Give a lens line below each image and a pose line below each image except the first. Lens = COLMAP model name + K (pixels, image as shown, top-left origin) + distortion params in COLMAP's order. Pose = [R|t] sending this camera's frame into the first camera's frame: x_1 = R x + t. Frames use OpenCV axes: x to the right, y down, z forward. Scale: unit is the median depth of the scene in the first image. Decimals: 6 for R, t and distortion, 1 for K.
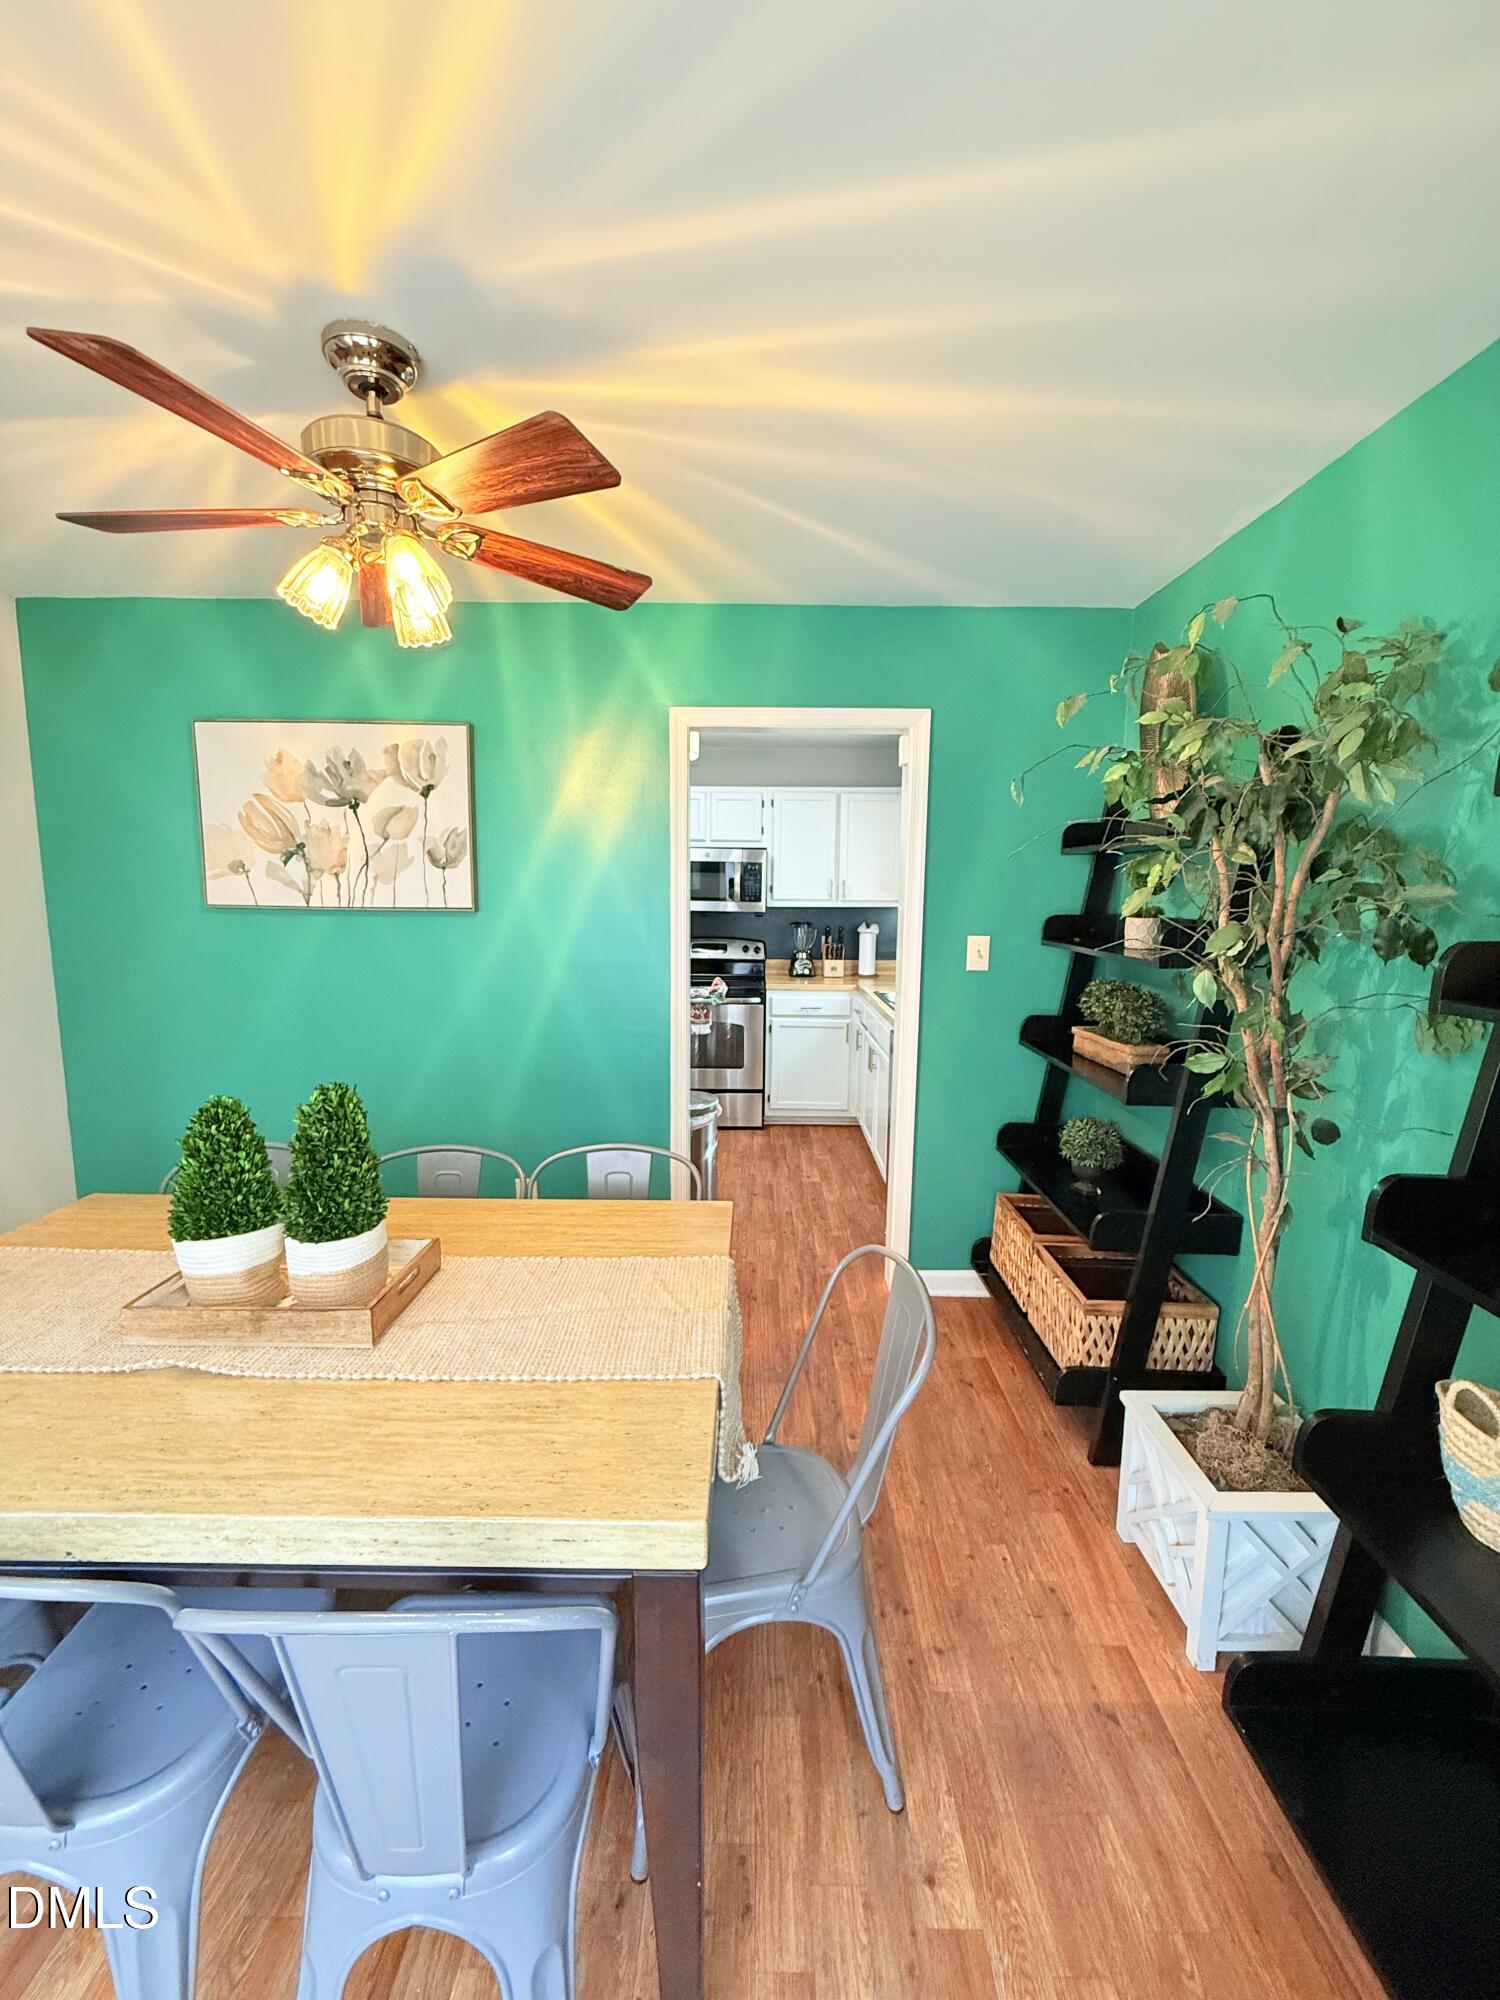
lens RADIAL K [[790.2, 0, 750.5], [0, 790.2, 992.0], [0, 0, 1]] dist [0.000417, -0.000189]
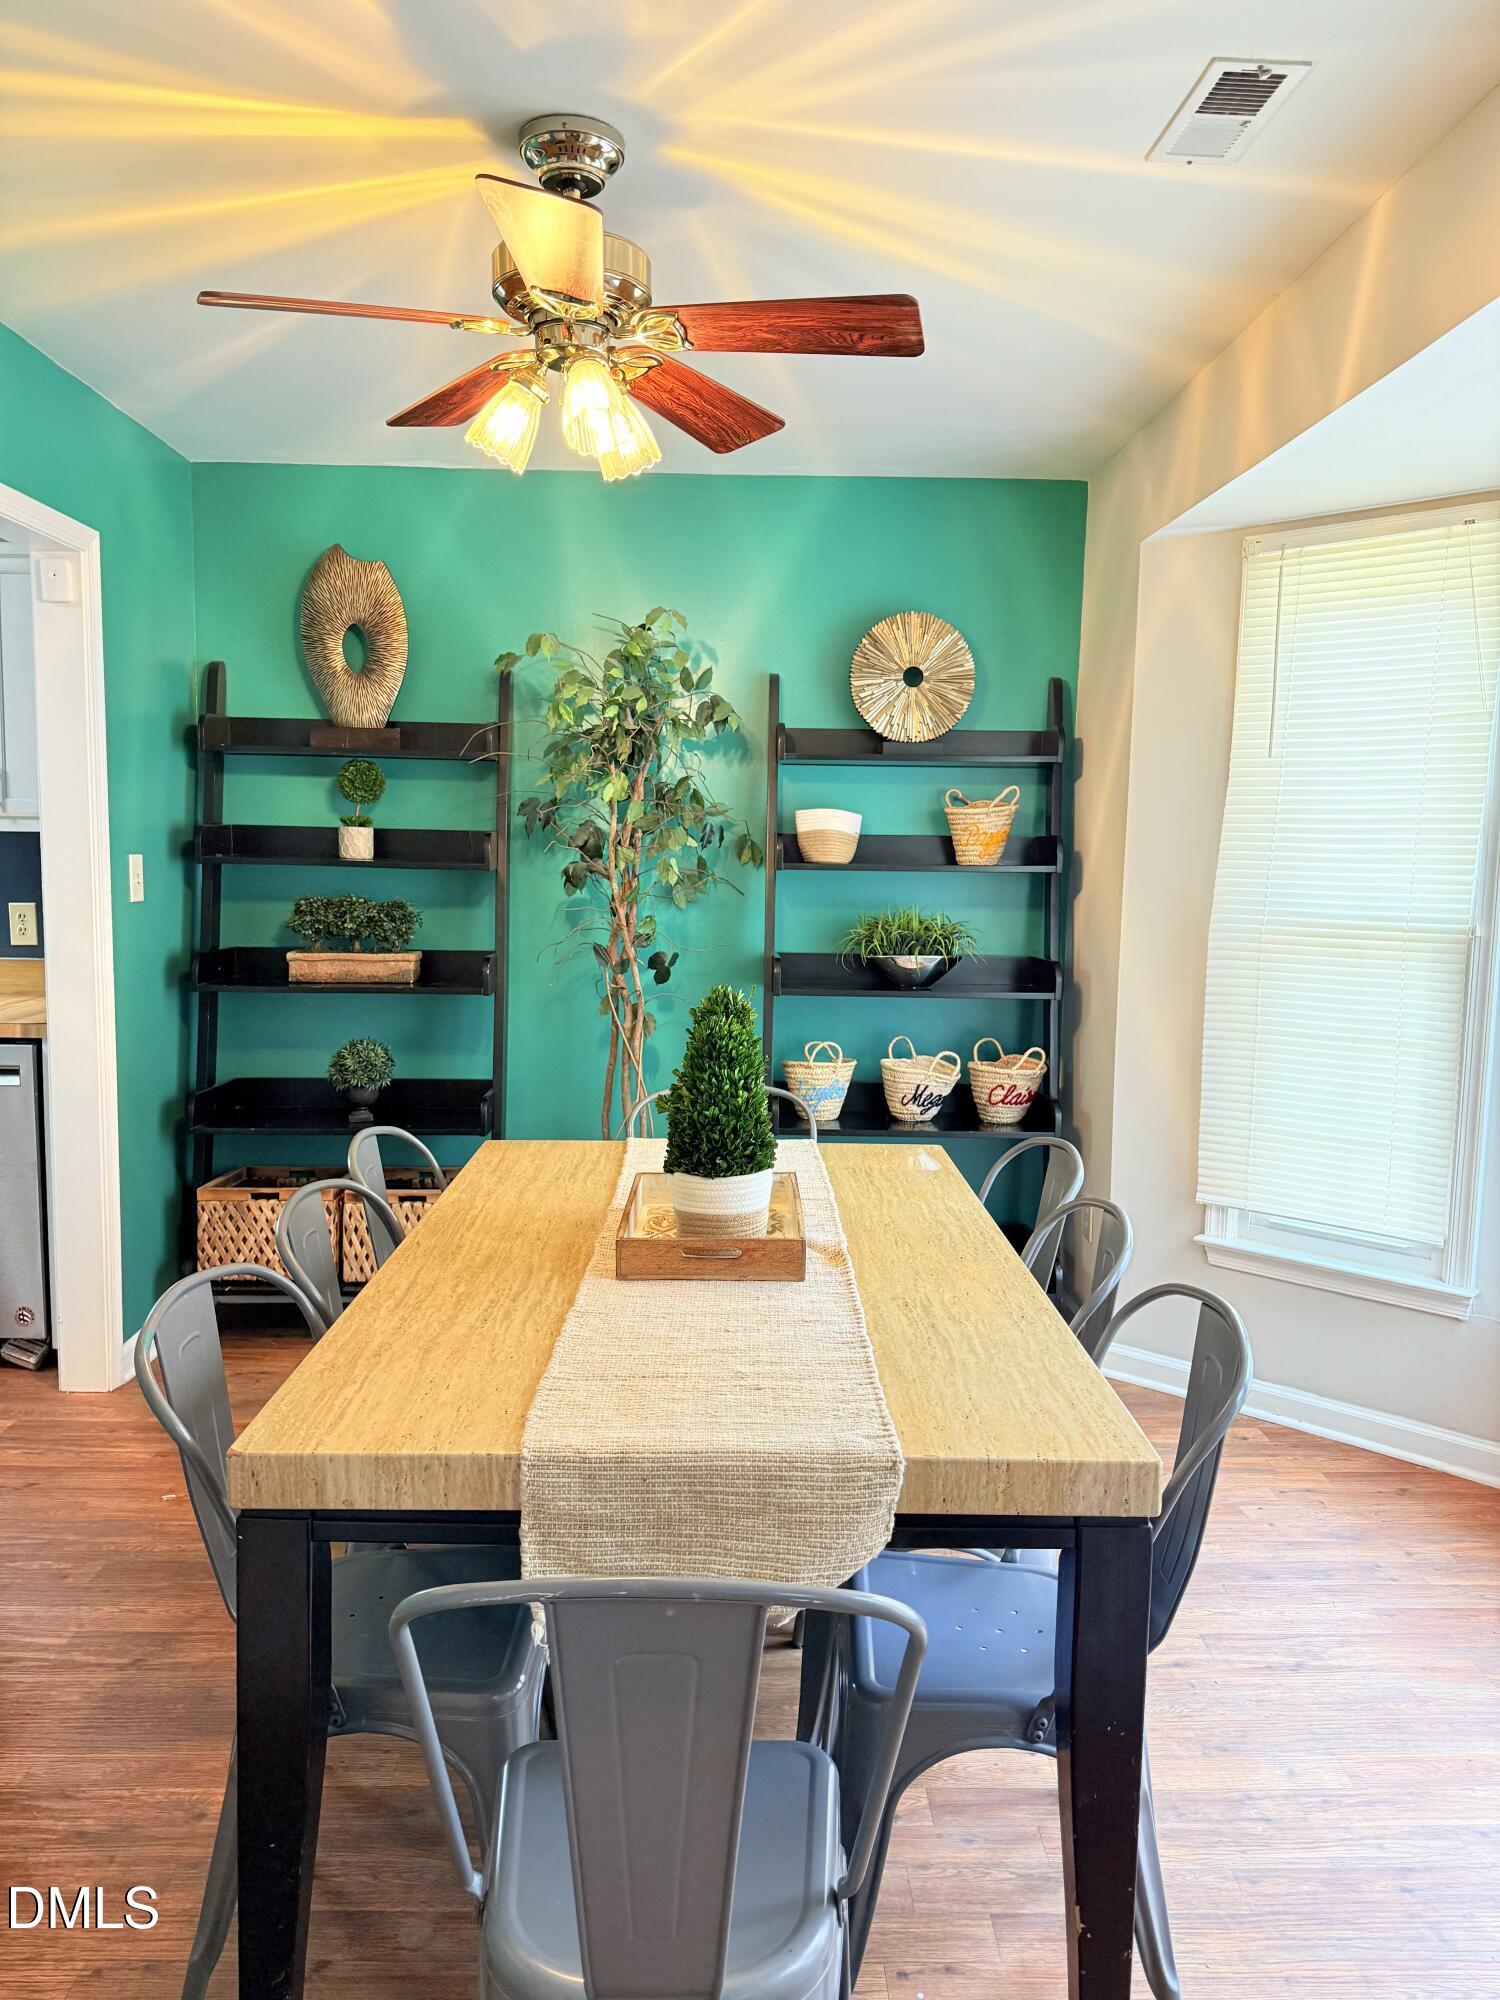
lens RADIAL K [[1438.0, 0, 747.1], [0, 1438.0, 988.4], [0, 0, 1]] dist [0.007041, -0.004583]
pose [[-0.028387, -0.122175, 0.992103, -2.376856], [0.120010, 0.984907, 0.124723, -0.107914], [-0.992367, 0.122603, -0.013296, 1.067578]]
